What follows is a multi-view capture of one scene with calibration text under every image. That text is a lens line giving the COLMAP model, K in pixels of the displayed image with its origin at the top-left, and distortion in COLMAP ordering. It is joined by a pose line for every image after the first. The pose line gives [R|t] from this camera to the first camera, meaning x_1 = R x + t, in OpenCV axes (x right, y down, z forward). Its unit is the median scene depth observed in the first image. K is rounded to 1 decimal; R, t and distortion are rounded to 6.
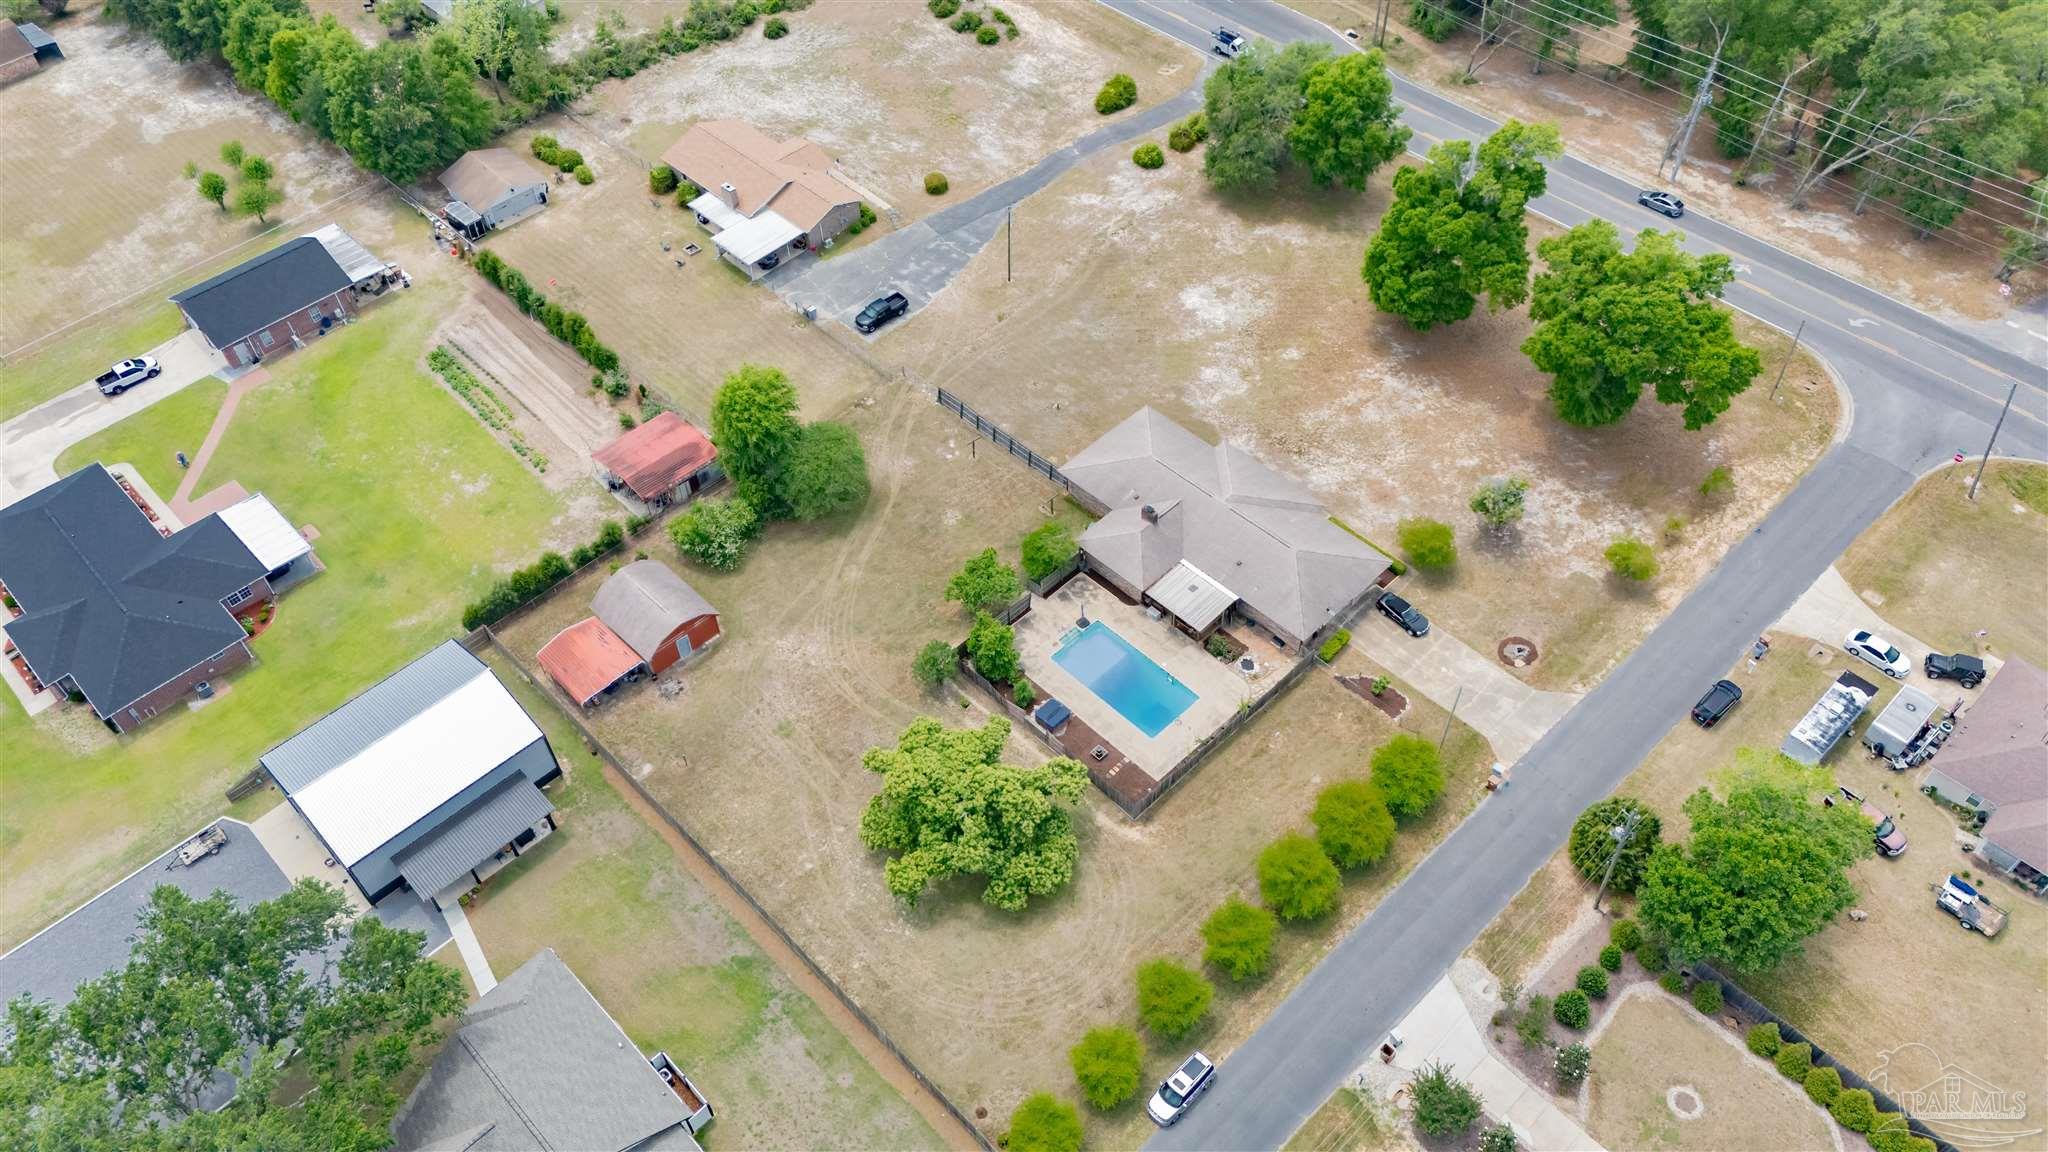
lens RADIAL K [[1507.0, 0, 1036.5], [0, 1507.0, 574.2], [0, 0, 1]] dist [0.051797, -0.037259]
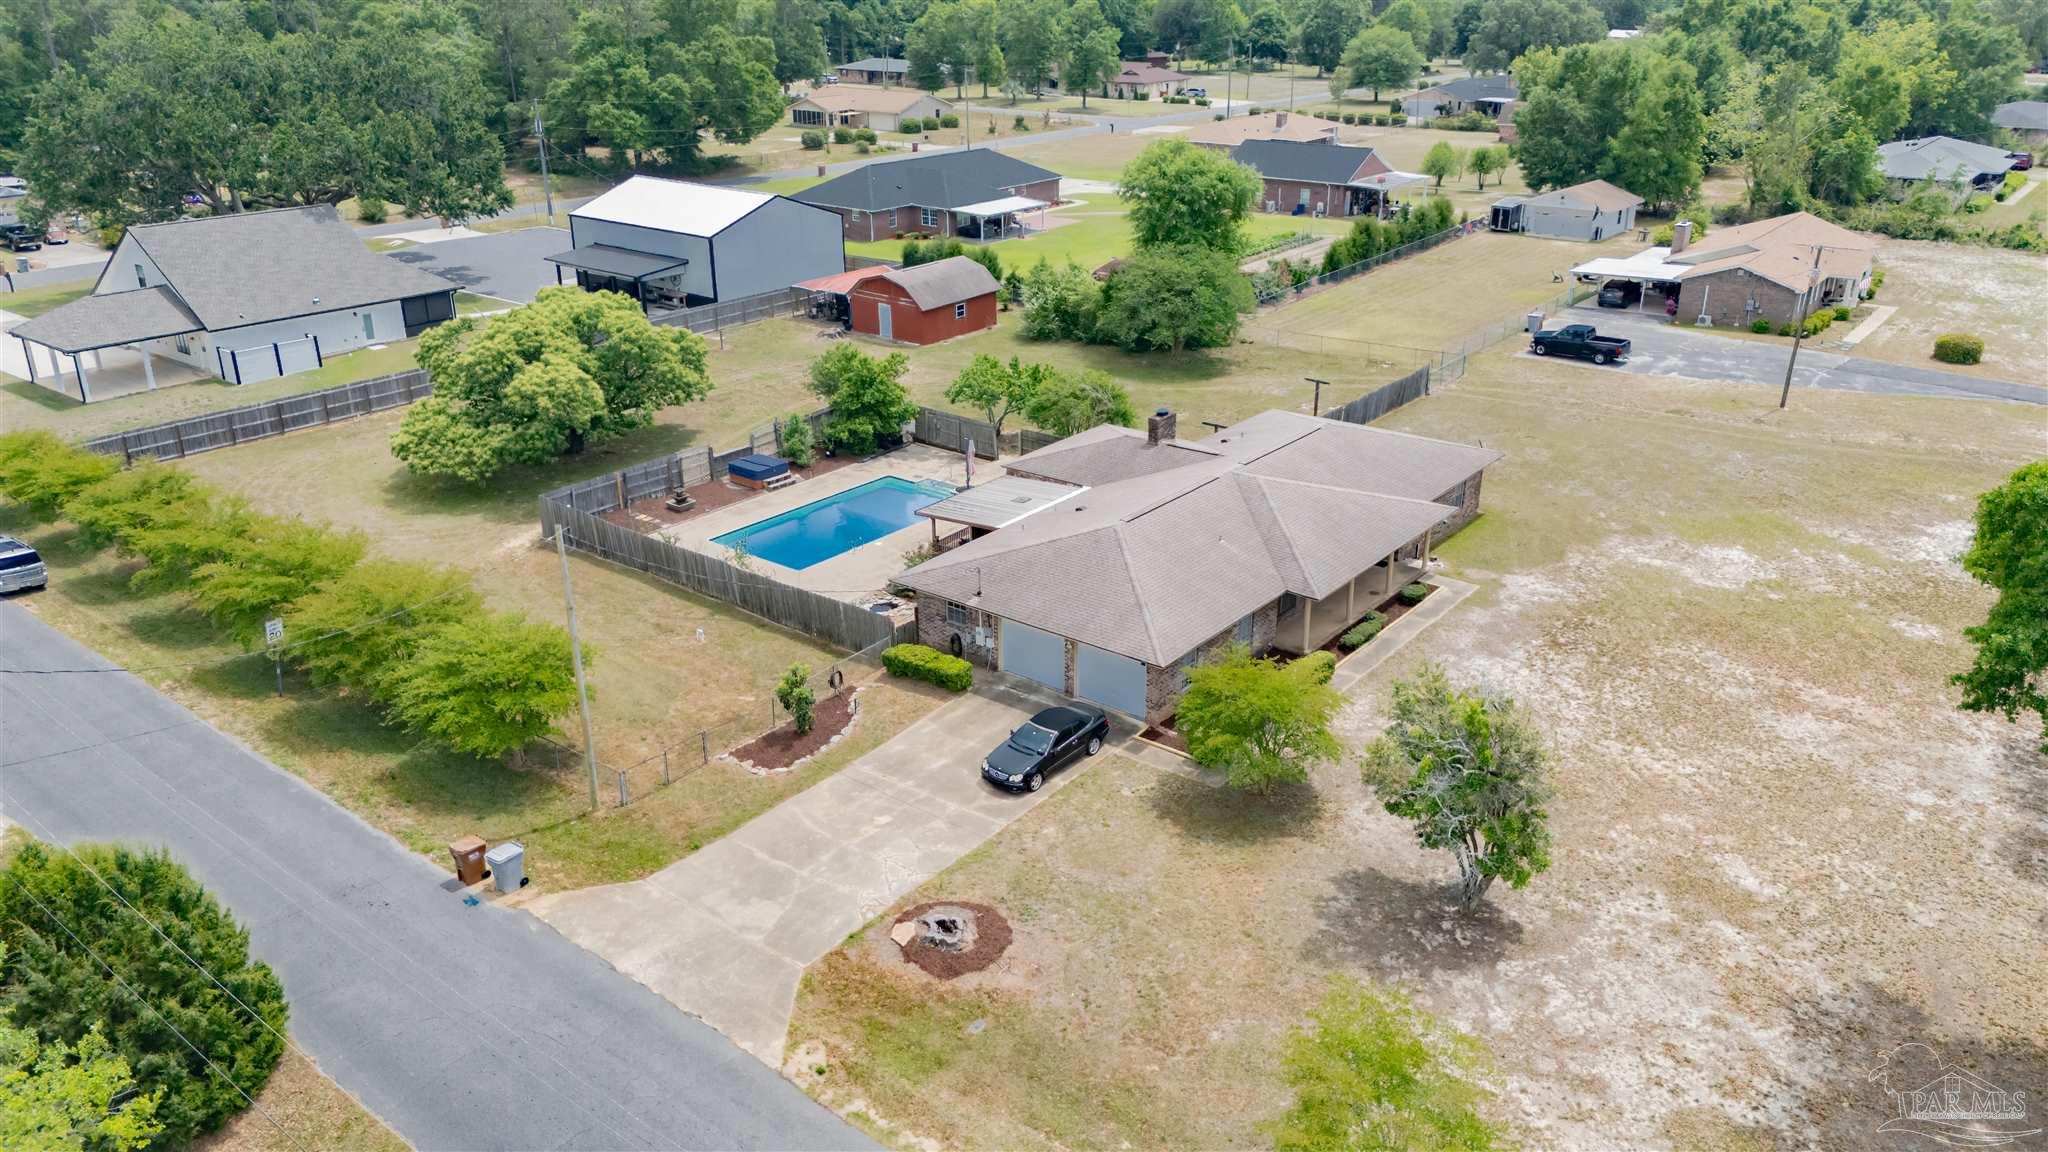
lens RADIAL K [[1507.0, 0, 1041.3], [0, 1507.0, 582.6], [0, 0, 1]] dist [0.051797, -0.037259]
pose [[0.132076, 0.396774, -0.908364, 0.546103], [-0.751576, 0.637573, 0.169214, -0.059812], [0.646288, 0.660356, 0.382414, 0.796942]]
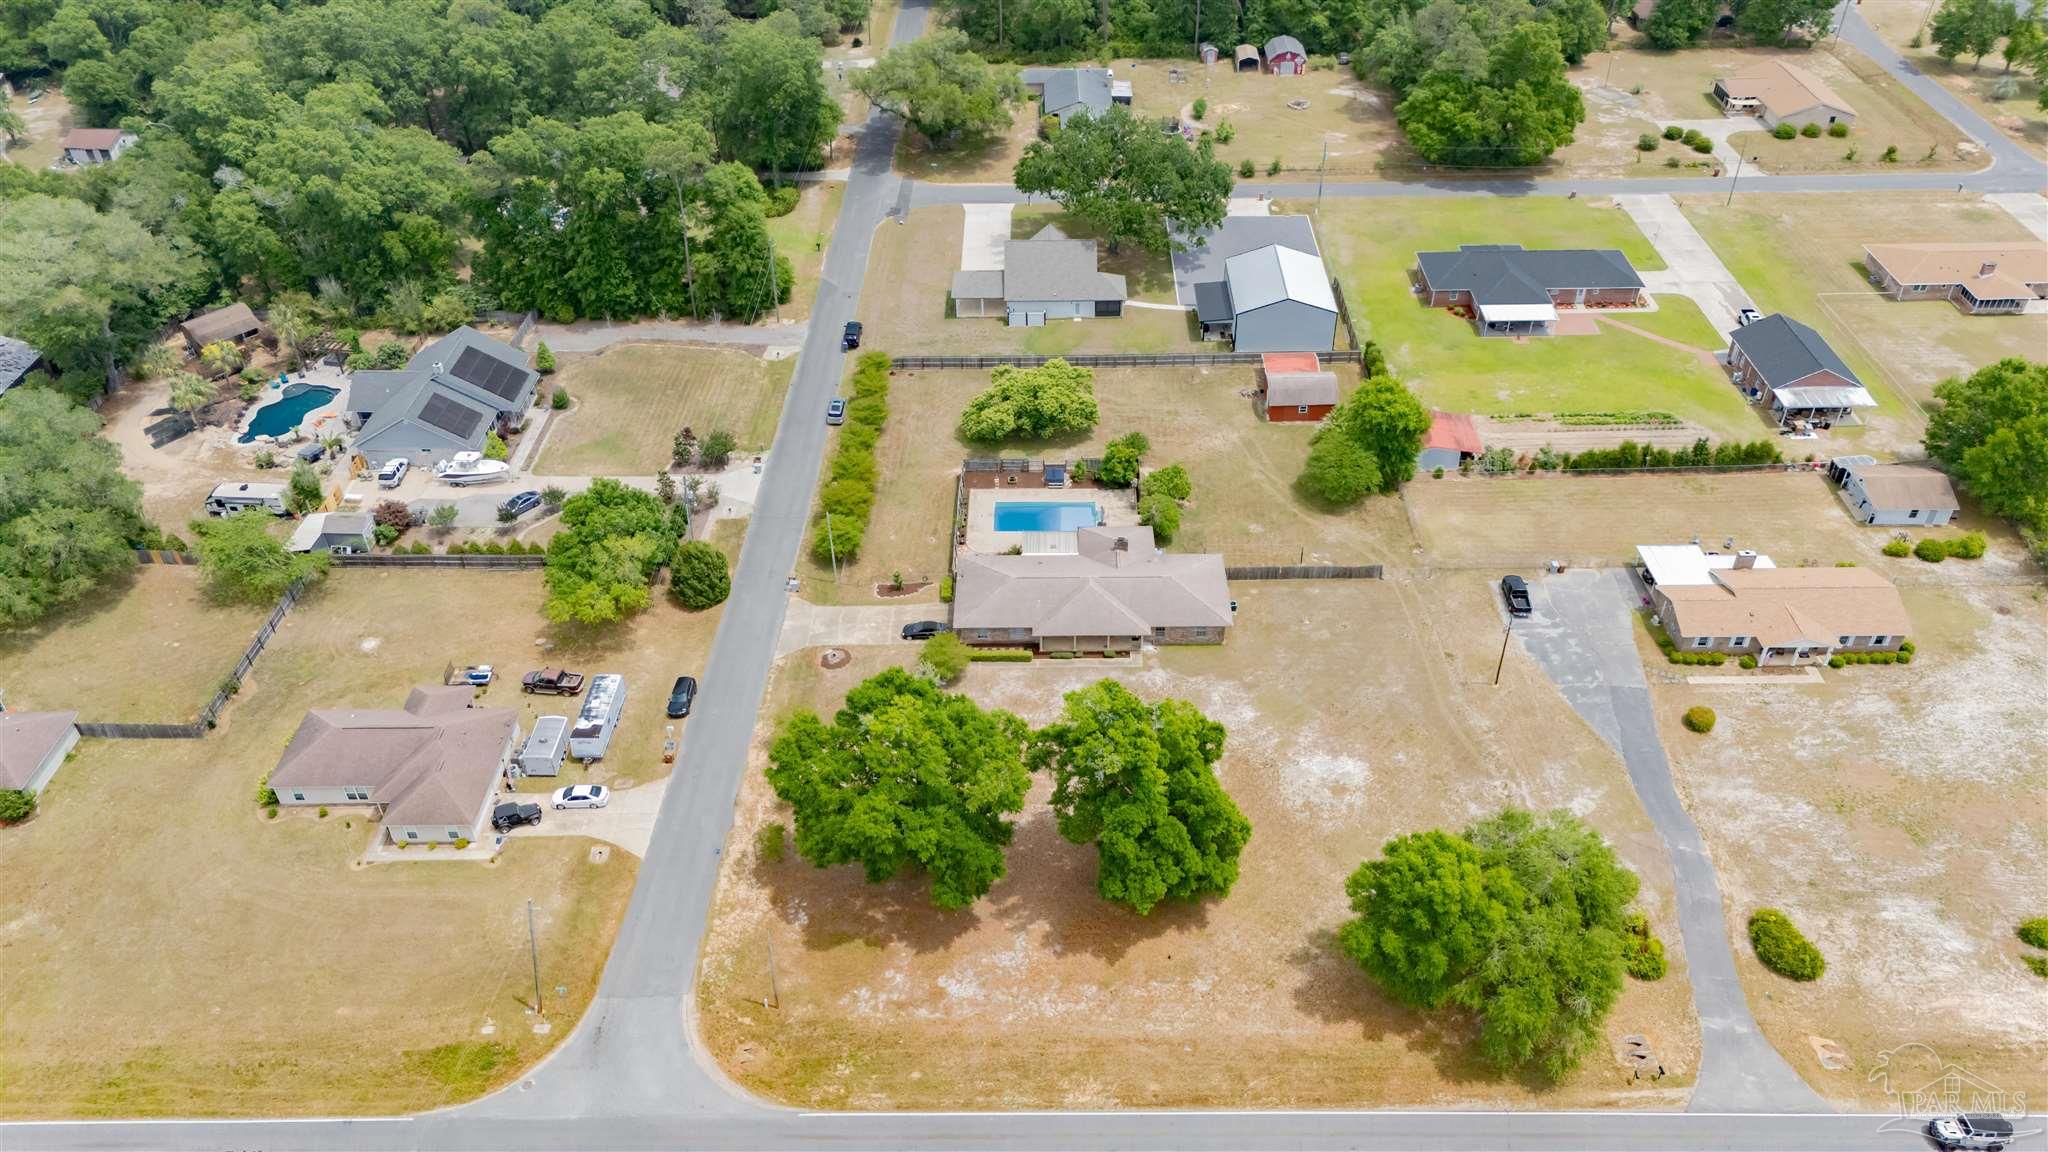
lens RADIAL K [[1507.0, 0, 1031.1], [0, 1507.0, 575.3], [0, 0, 1]] dist [0.051797, -0.037259]
pose [[-0.708431, 0.453622, -0.540697, 0.788100], [-0.516490, 0.188903, 0.835197, -1.003343], [0.481003, 0.870944, 0.100466, 0.847104]]
